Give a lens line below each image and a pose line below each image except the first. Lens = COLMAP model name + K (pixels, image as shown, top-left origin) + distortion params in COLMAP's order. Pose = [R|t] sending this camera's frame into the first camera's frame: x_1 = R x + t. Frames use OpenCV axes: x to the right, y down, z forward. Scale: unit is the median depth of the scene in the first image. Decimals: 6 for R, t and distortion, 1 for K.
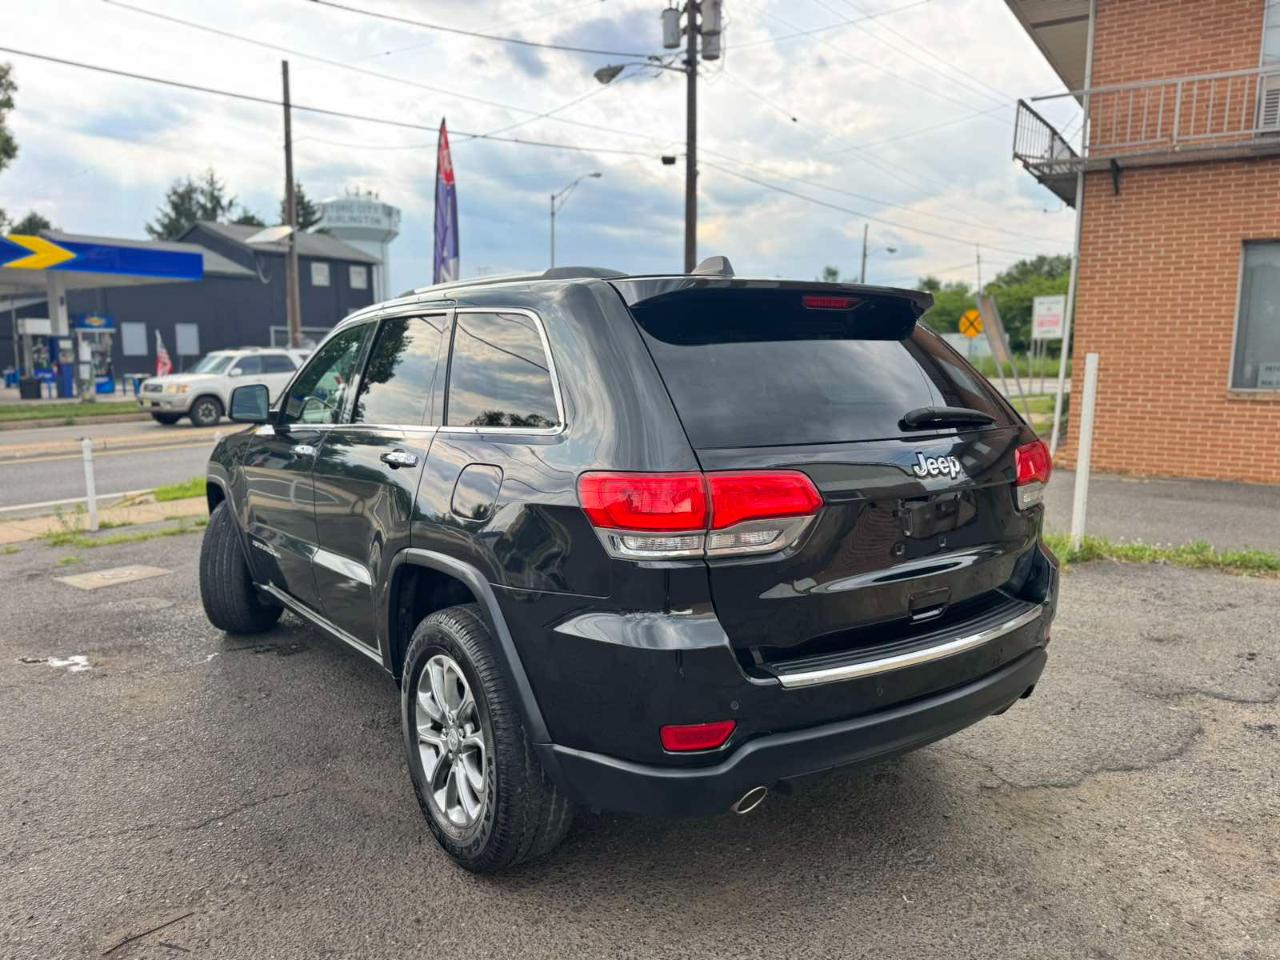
lens RADIAL K [[912.7, 0, 637.8], [0, 912.7, 482.2], [0, 0, 1]] dist [0.038324, -0.057693]
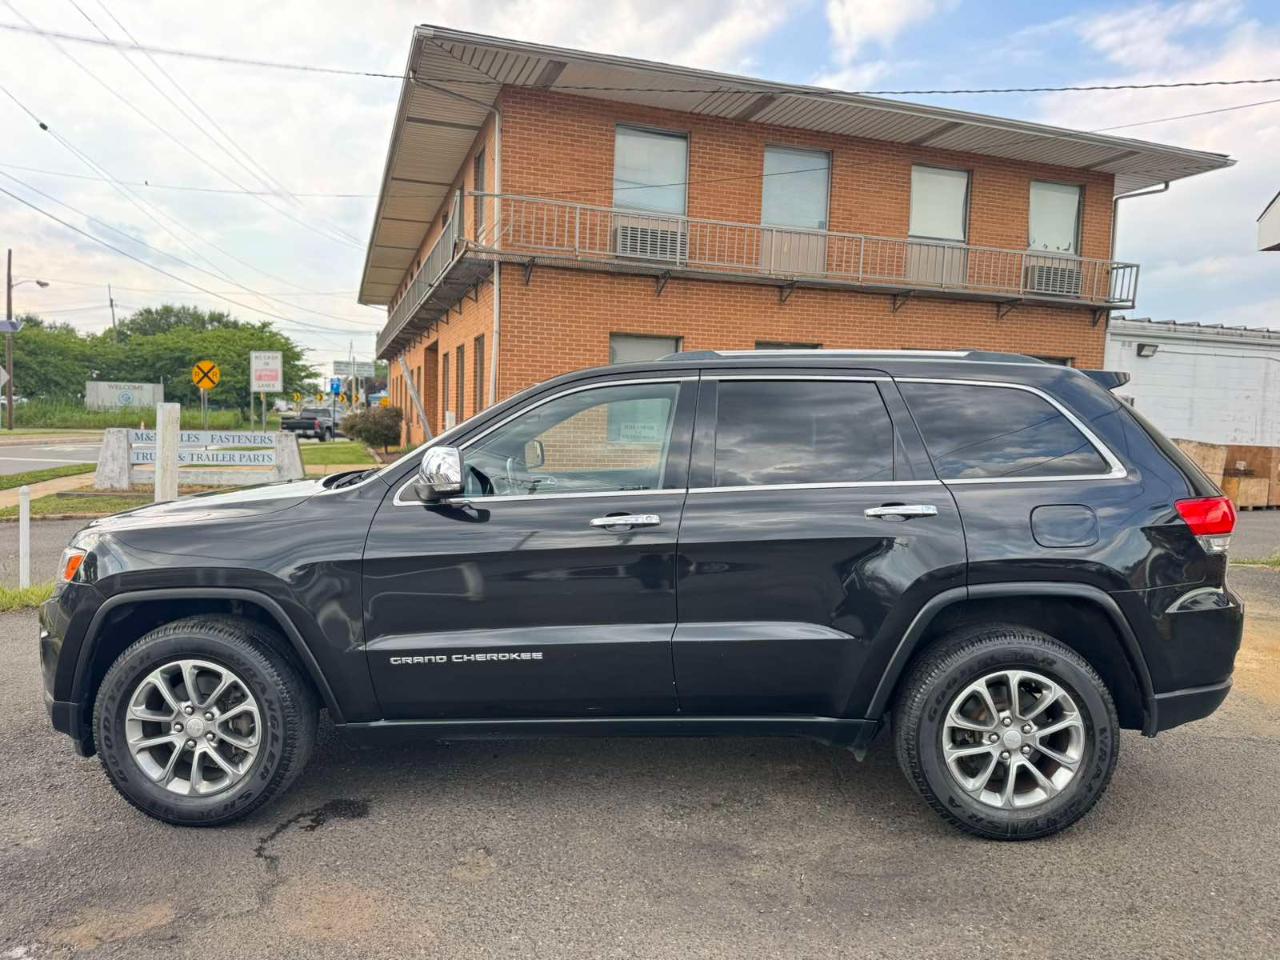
lens RADIAL K [[912.7, 0, 637.8], [0, 912.7, 482.2], [0, 0, 1]] dist [0.038324, -0.057693]
pose [[0.604504, -0.039104, 0.795642, -0.373361], [0.083368, 0.996415, -0.014369, -0.019994], [-0.792227, 0.075017, 0.605597, 0.160687]]
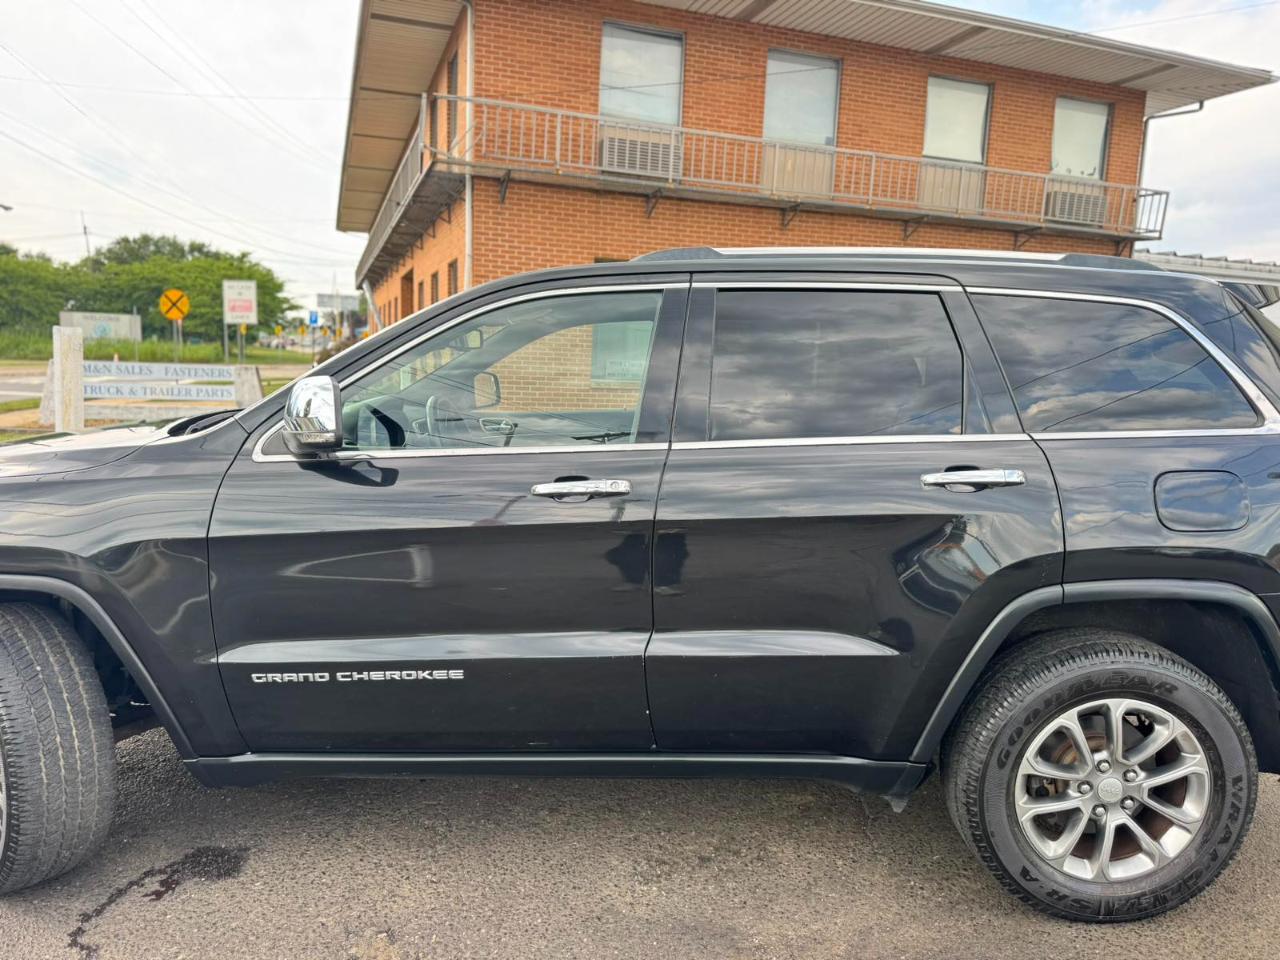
lens RADIAL K [[912.7, 0, 637.8], [0, 912.7, 482.2], [0, 0, 1]] dist [0.038324, -0.057693]
pose [[0.598673, -0.087297, 0.796222, -0.288801], [0.074846, 0.995791, 0.052901, -0.023895], [-0.797489, 0.027924, 0.602687, 0.214098]]
